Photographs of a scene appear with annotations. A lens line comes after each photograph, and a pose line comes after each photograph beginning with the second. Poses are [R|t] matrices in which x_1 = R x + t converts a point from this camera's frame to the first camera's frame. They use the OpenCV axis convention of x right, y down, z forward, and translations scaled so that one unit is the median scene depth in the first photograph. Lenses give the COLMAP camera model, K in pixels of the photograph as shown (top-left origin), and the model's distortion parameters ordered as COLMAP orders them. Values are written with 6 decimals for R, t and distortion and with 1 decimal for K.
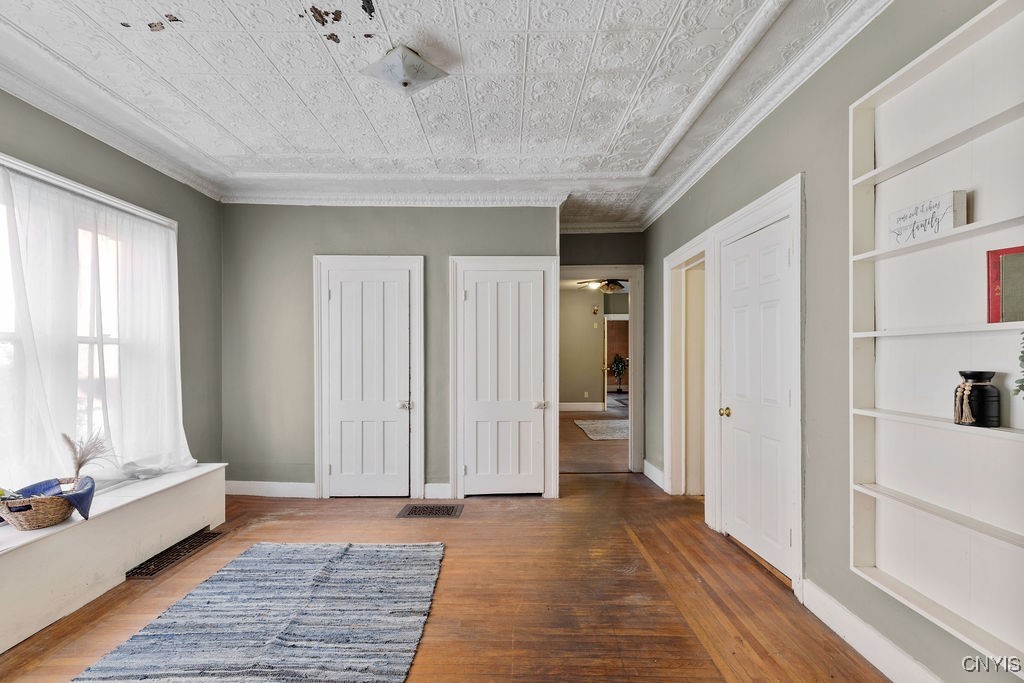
lens RADIAL K [[465.4, 0, 515.8], [0, 465.4, 352.2], [0, 0, 1]] dist [0.011416, -0.000064]
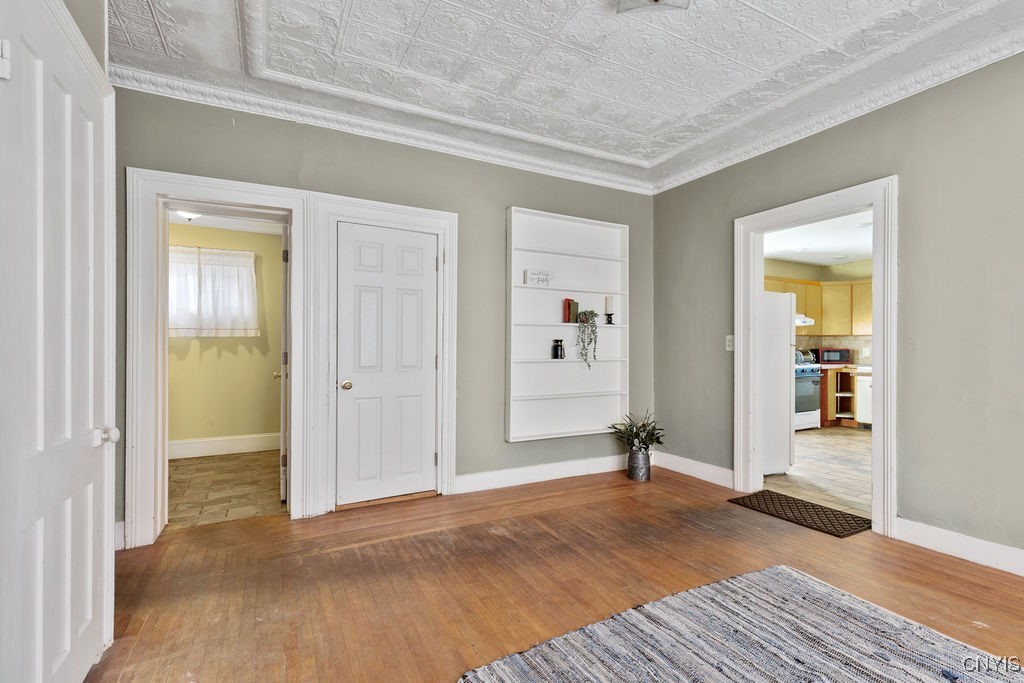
lens RADIAL K [[458.0, 0, 507.3], [0, 458.0, 347.1], [0, 0, 1]] dist [0.001485, 0.000172]
pose [[-0.445615, 0.004851, 0.895211, -0.810560], [-0.003842, 0.999966, -0.007331, 0.066081], [-0.895216, -0.006706, -0.445582, 1.518182]]
